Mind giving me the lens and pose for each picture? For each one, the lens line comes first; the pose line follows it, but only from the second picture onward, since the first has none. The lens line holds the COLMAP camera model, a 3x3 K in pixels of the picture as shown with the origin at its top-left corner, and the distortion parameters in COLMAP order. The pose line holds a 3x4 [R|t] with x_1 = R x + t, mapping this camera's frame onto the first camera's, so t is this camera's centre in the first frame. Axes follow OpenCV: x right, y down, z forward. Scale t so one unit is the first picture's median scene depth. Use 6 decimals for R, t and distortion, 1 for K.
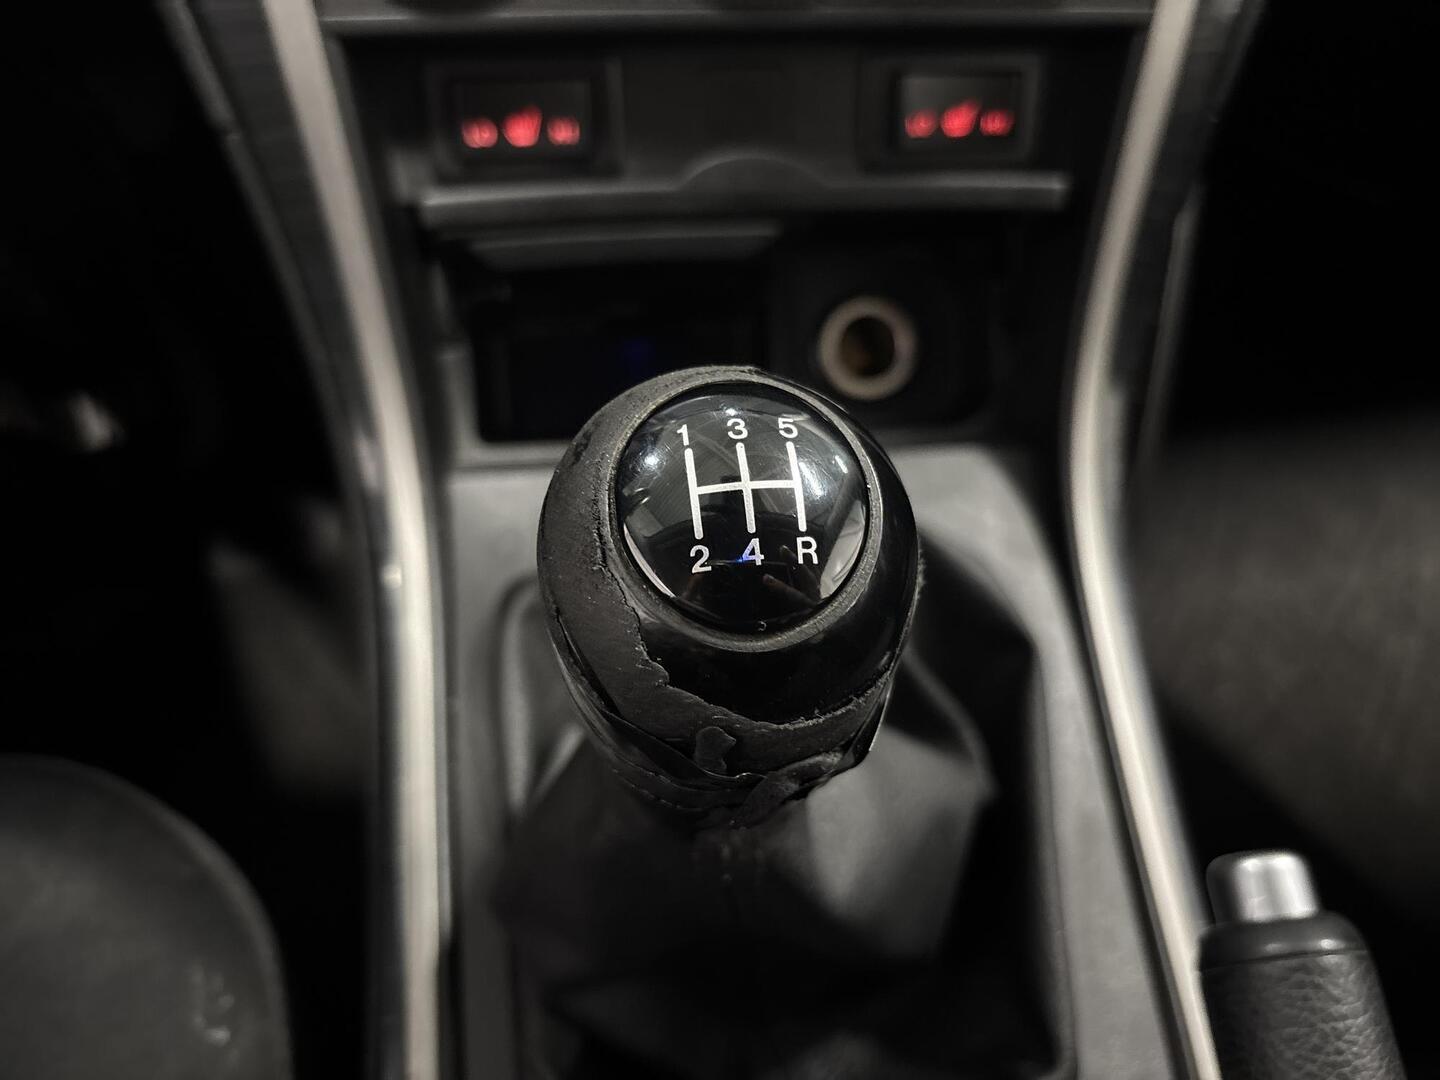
lens RADIAL K [[1132.2, 0, 720.0], [0, 1132.2, 540.0], [0, 0, 1]] dist [-0.034083, 0.000206]
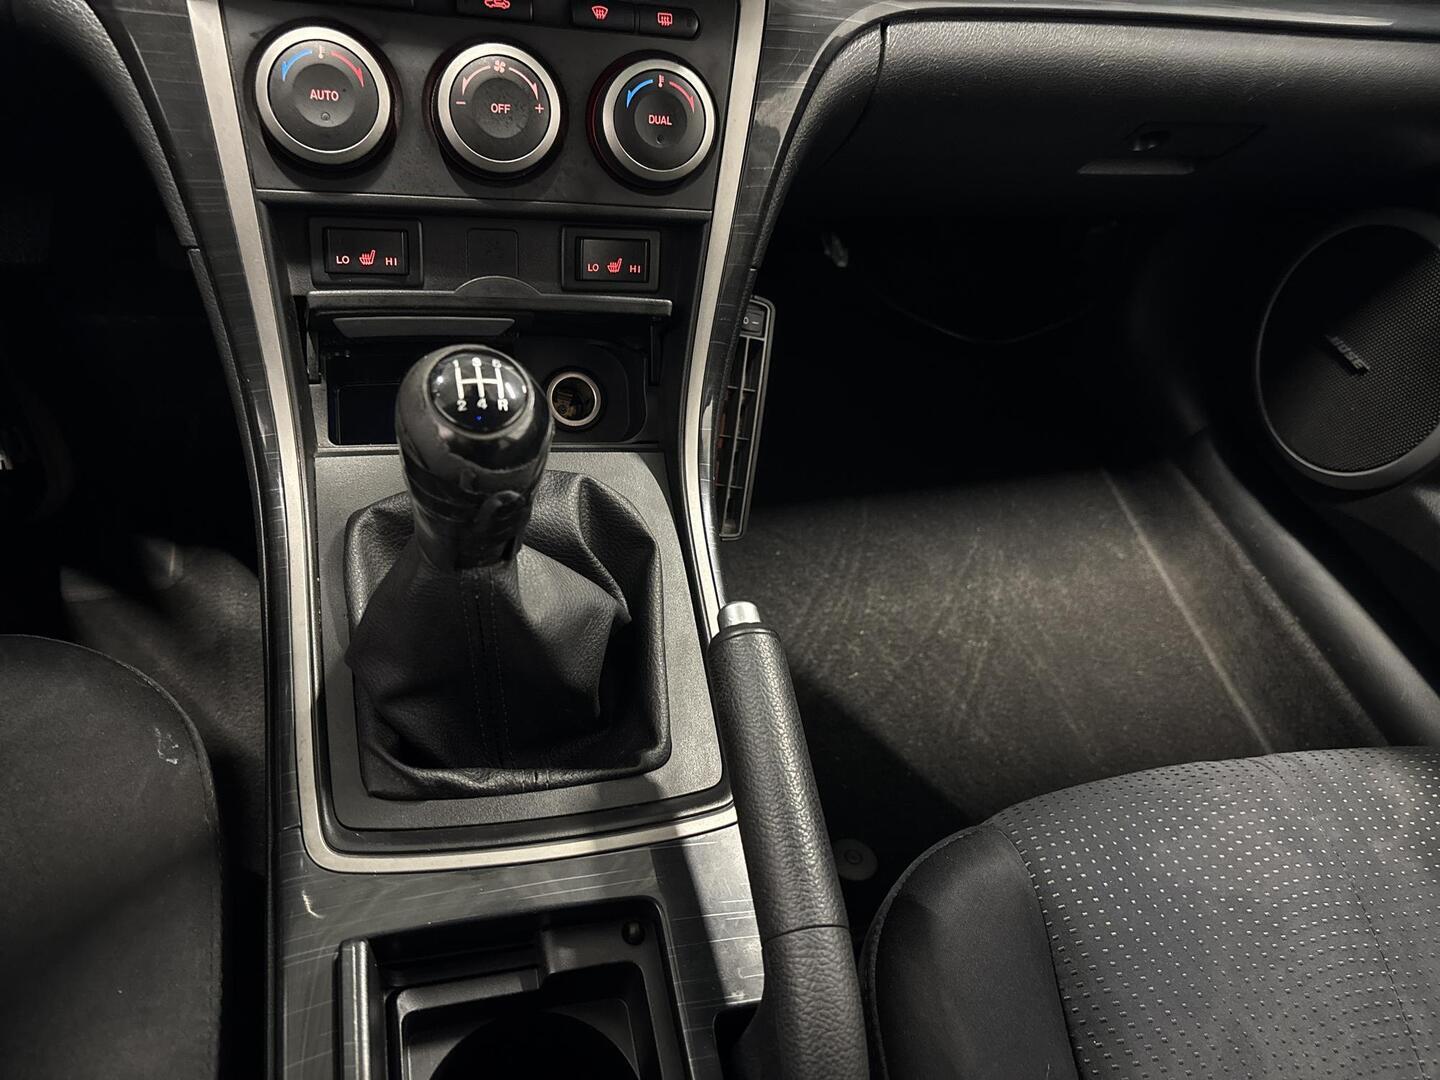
lens RADIAL K [[1091.6, 0, 720.0], [0, 1091.6, 540.0], [0, 0, 1]] dist [-0.002347, 0.000523]
pose [[0.980296, 0.001285, 0.197530, 0.034271], [0.024046, 0.991766, -0.125784, 0.323724], [-0.196065, 0.128055, 0.972194, -0.768394]]
